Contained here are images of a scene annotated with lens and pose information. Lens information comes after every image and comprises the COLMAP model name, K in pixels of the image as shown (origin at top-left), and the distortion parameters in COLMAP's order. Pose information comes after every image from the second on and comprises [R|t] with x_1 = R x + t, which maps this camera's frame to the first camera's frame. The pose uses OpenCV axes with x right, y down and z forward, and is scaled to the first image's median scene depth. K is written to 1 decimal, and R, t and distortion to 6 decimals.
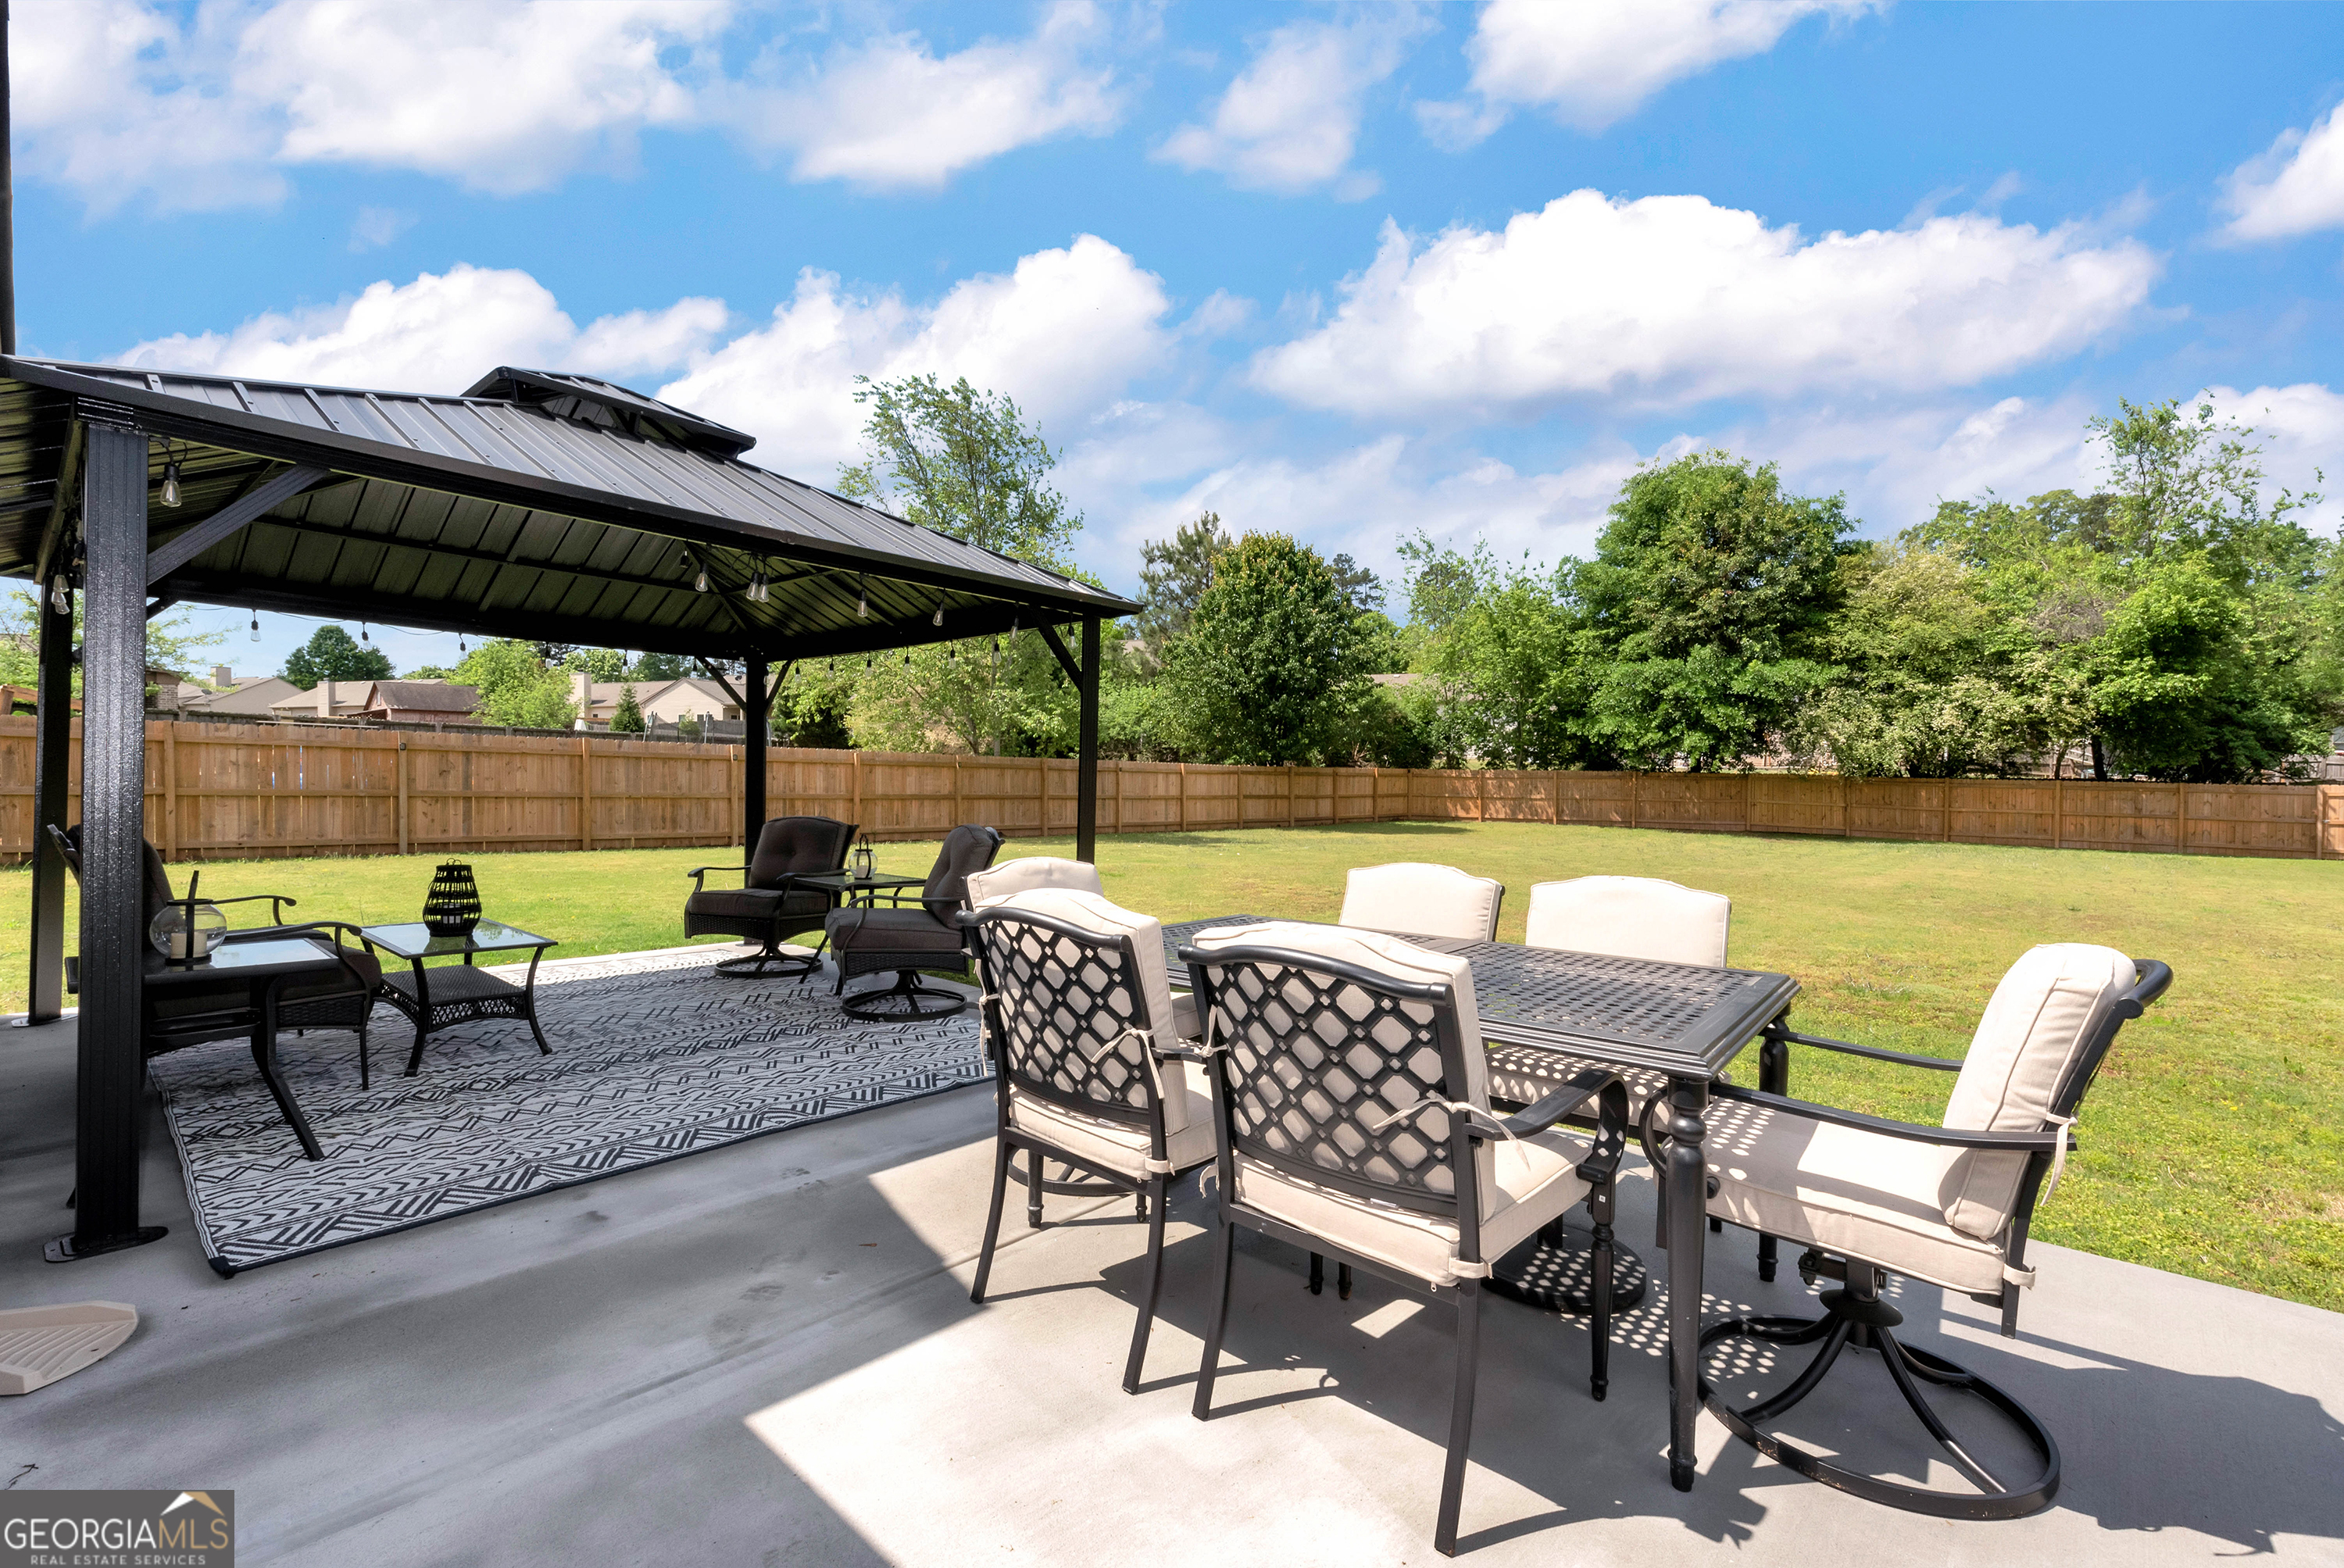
lens RADIAL K [[1023.4, 0, 1175.7], [0, 1023.4, 791.7], [0, 0, 1]] dist [0.001158, -0.000442]
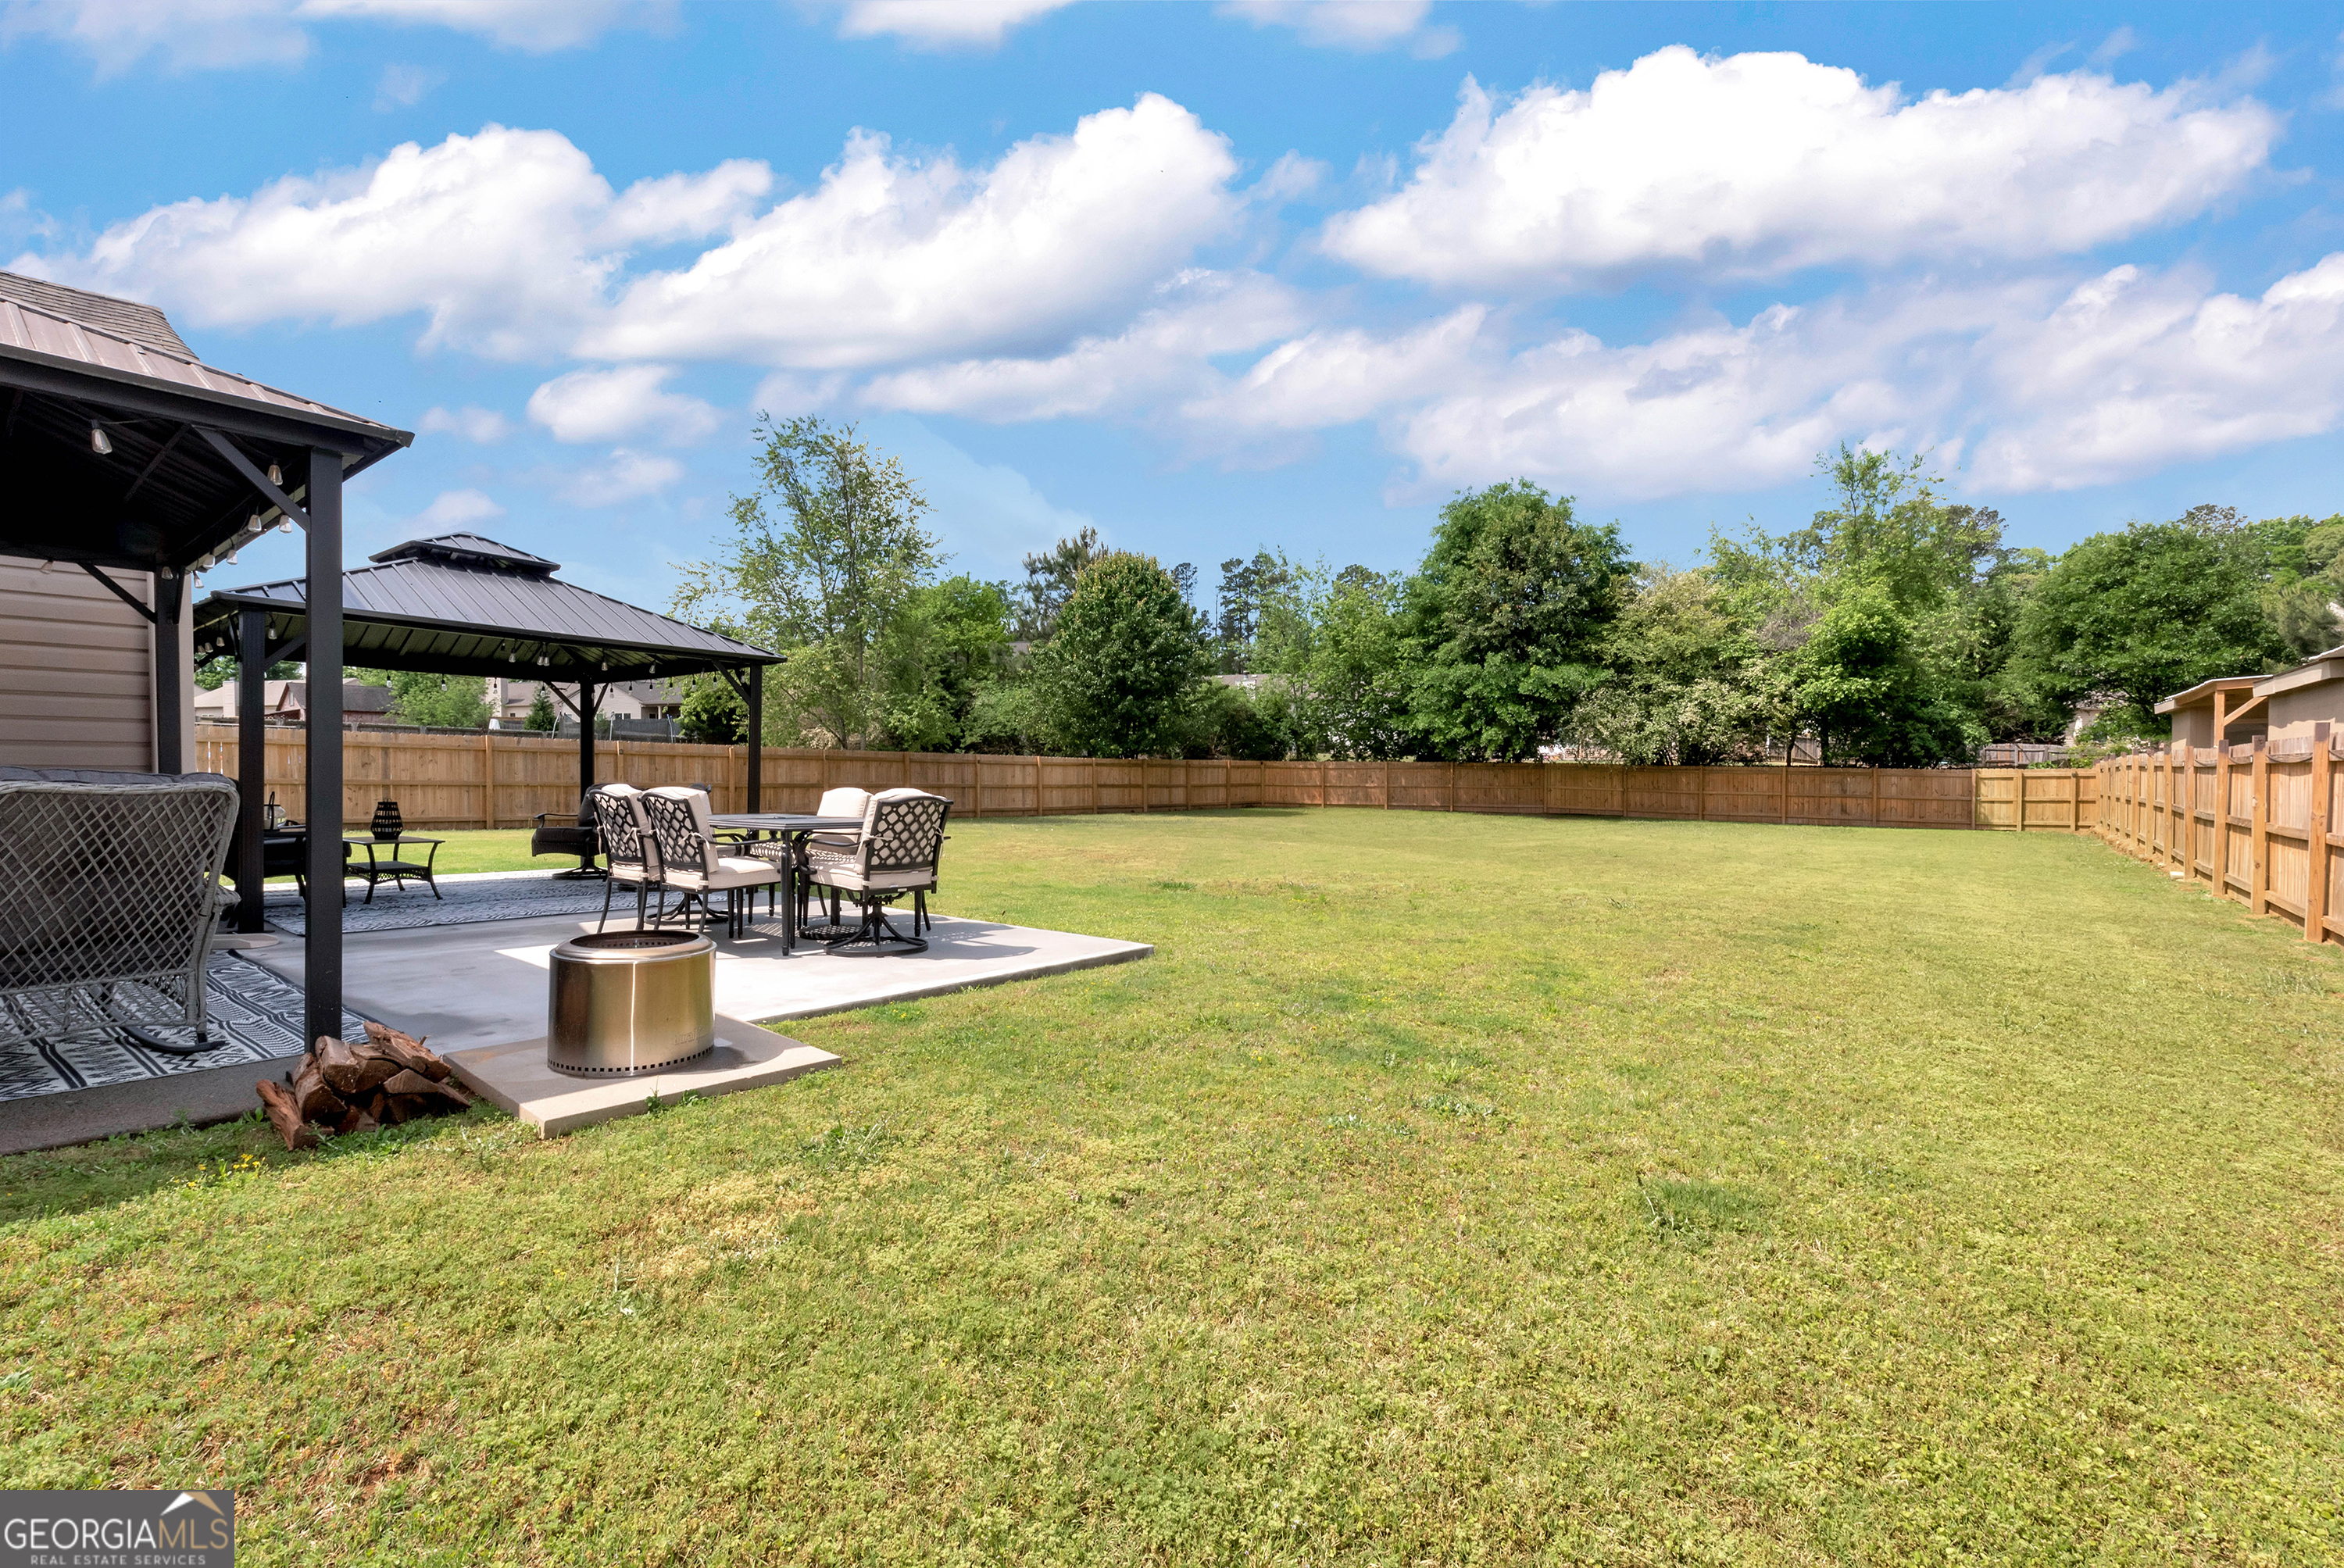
lens RADIAL K [[1023.4, 0, 1175.7], [0, 1023.4, 791.7], [0, 0, 1]] dist [0.001158, -0.000442]
pose [[0.998419, -0.007277, 0.055744, 0.090434], [0.007099, 0.999969, 0.003386, 0.008342], [-0.055766, -0.002985, 0.998439, -0.136591]]
